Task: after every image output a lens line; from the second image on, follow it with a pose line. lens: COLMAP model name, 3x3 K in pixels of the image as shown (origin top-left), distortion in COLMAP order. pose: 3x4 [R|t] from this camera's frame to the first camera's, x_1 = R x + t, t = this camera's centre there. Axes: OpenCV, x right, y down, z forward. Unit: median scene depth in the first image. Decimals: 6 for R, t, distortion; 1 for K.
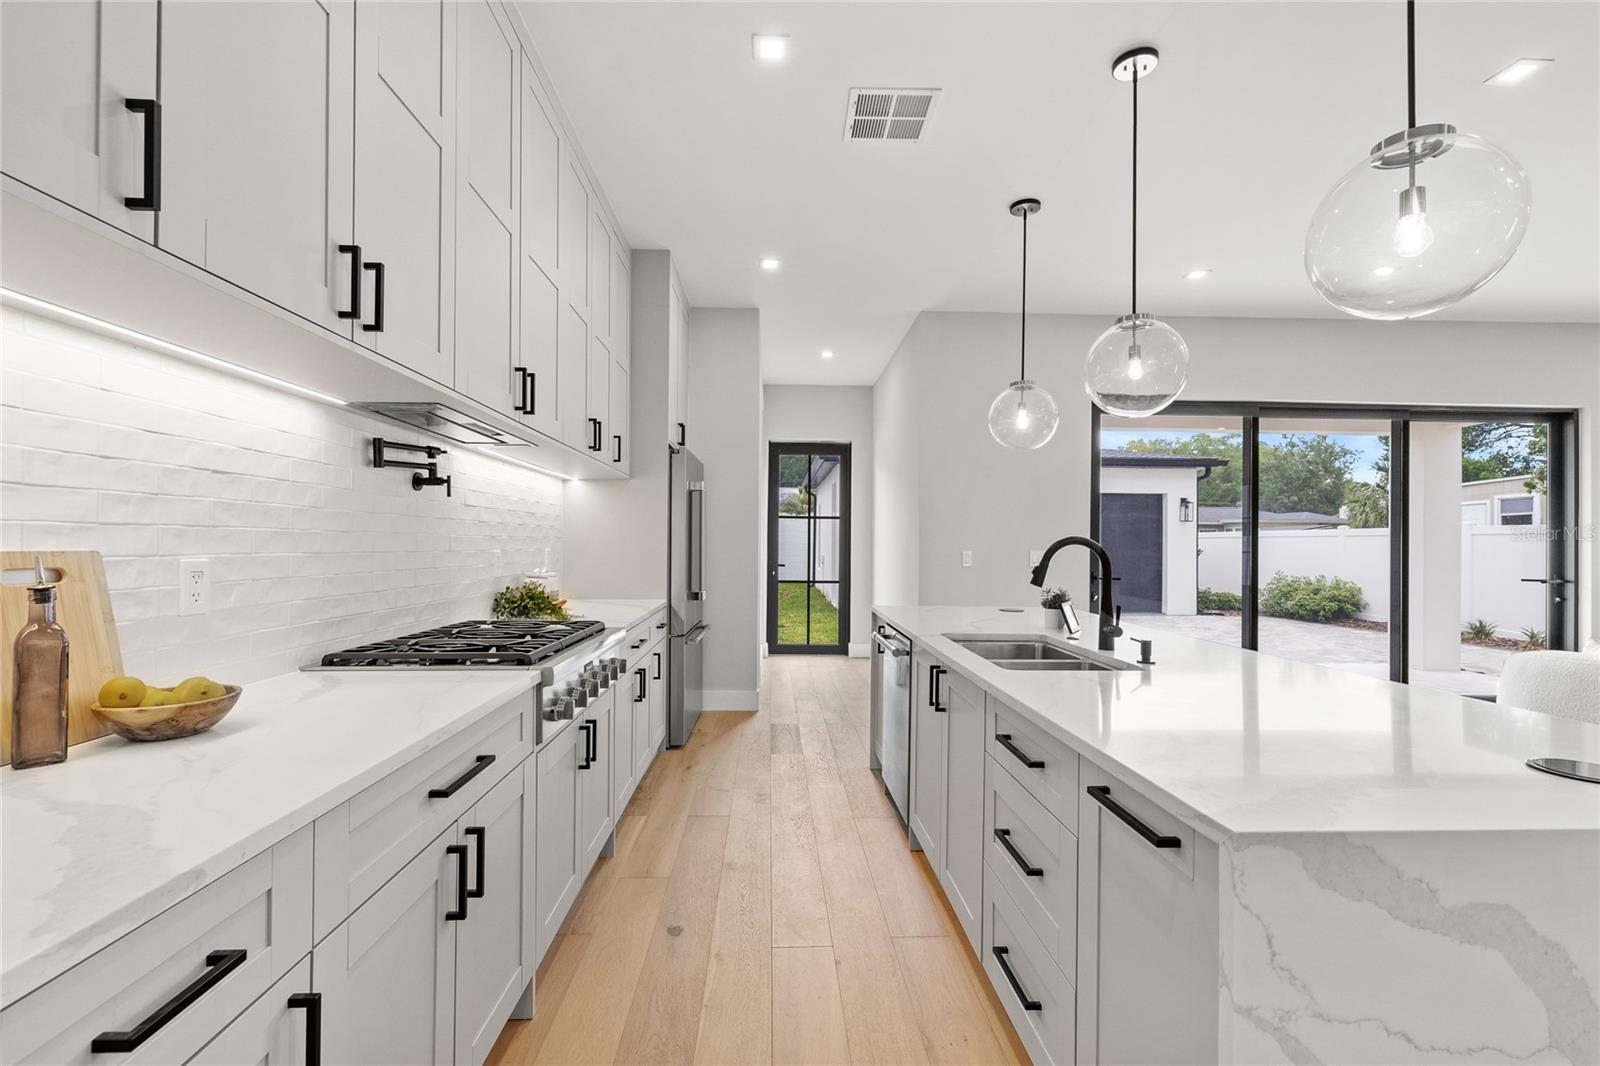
lens RADIAL K [[683.9, 0, 794.9], [0, 683.9, 540.1], [0, 0, 1]] dist [0.003110, 0.000399]
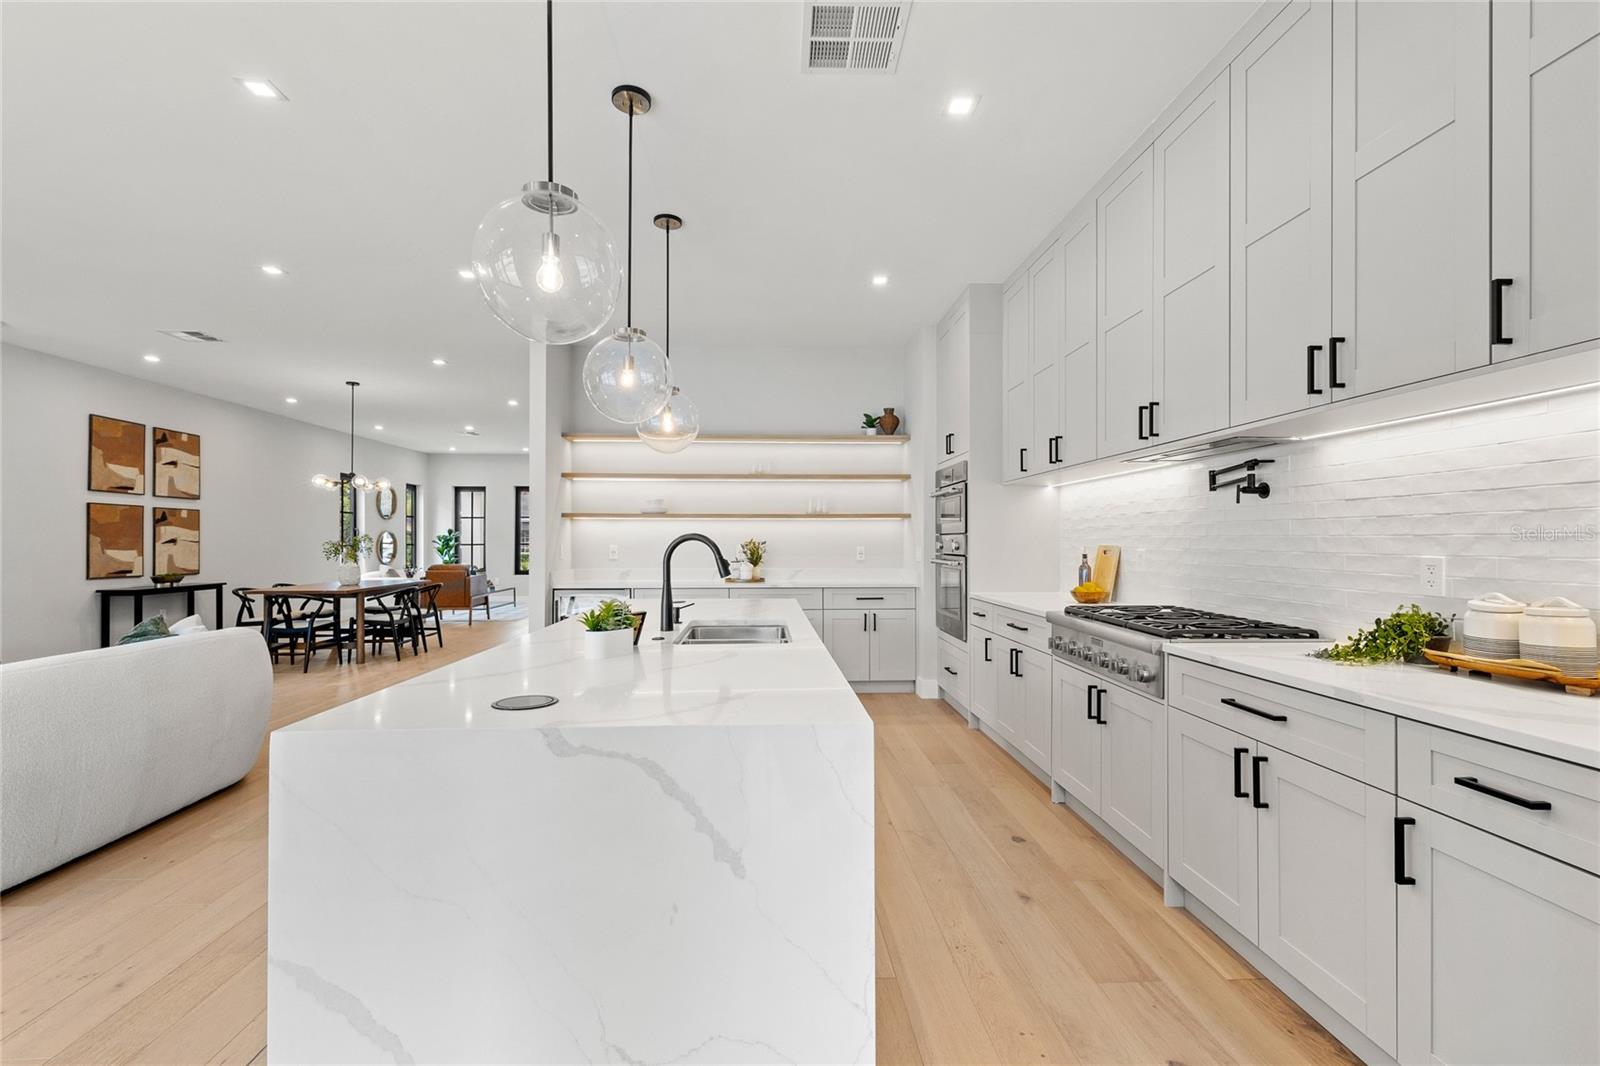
lens RADIAL K [[695.4, 0, 789.3], [0, 695.4, 537.2], [0, 0, 1]] dist [0.001103, -0.000357]
pose [[-0.999960, -0.008914, 0.000018, 0.158346], [-0.008913, 0.999902, -0.010758, 0.007948], [0.000078, -0.010758, -0.999942, 1.389183]]
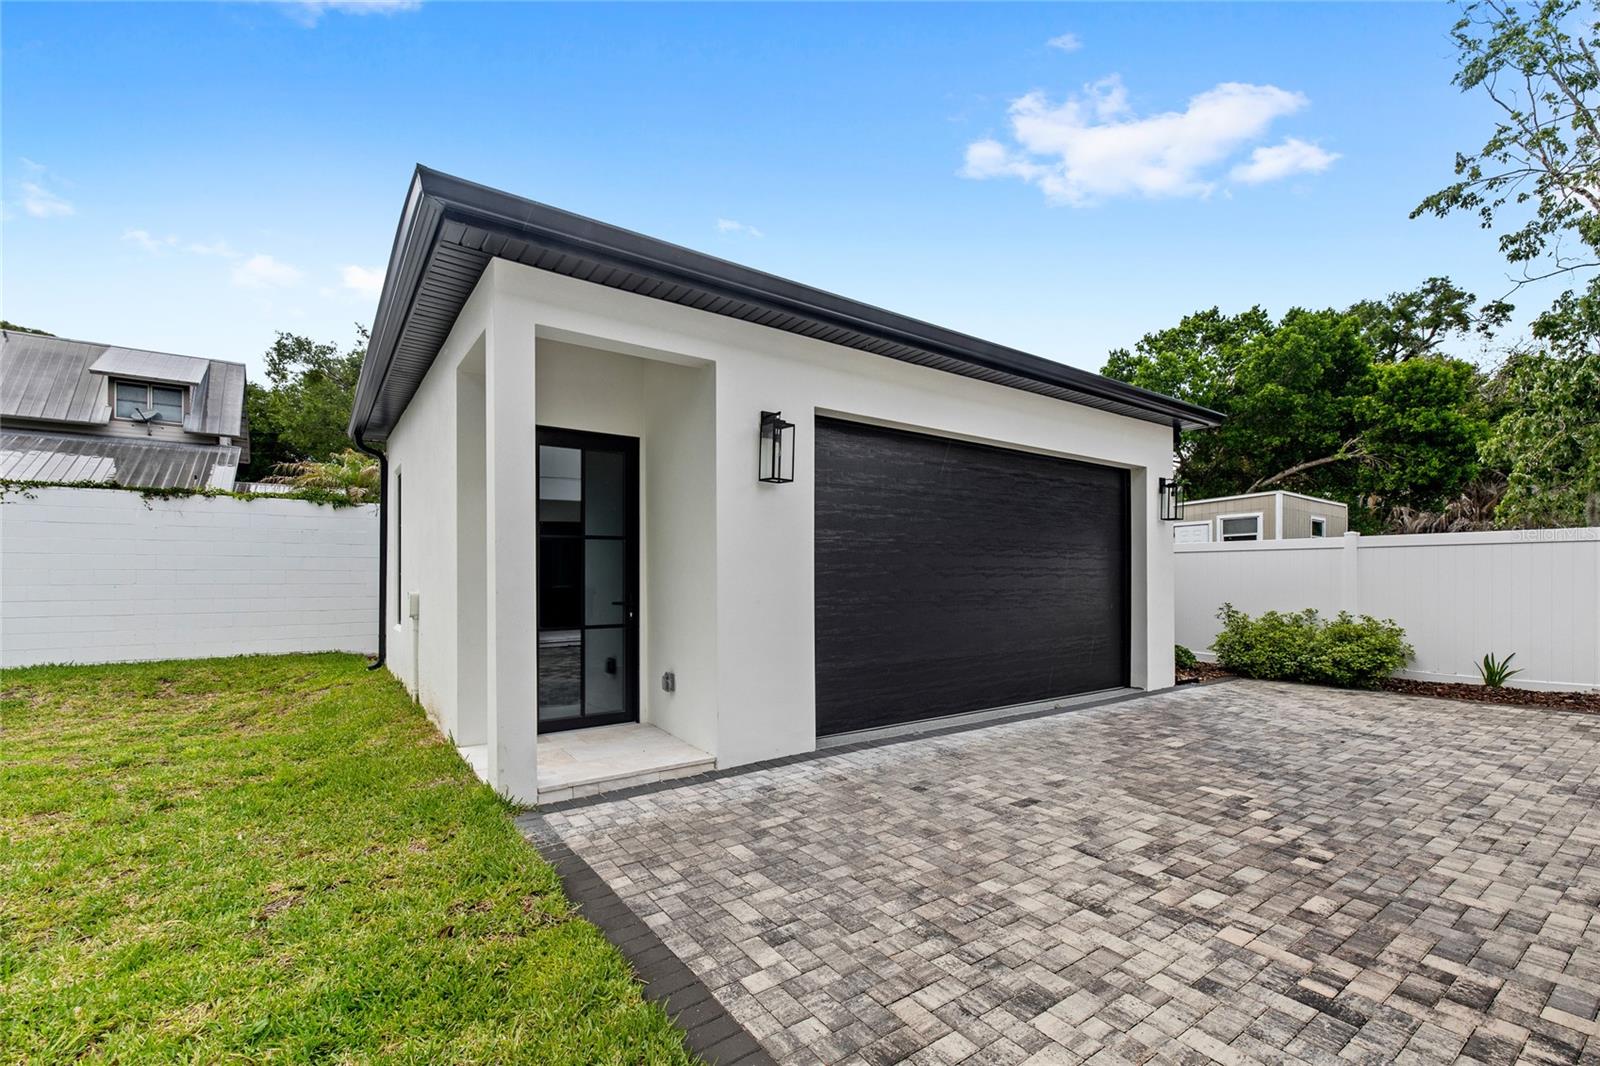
lens RADIAL K [[695.4, 0, 789.3], [0, 695.4, 537.2], [0, 0, 1]] dist [0.001103, -0.000357]
pose [[0.844432, 0.024030, 0.535124, 0.038400], [0.002171, 0.998832, -0.048278, 0.053051], [-0.535659, 0.041930, 0.843393, 2.723205]]
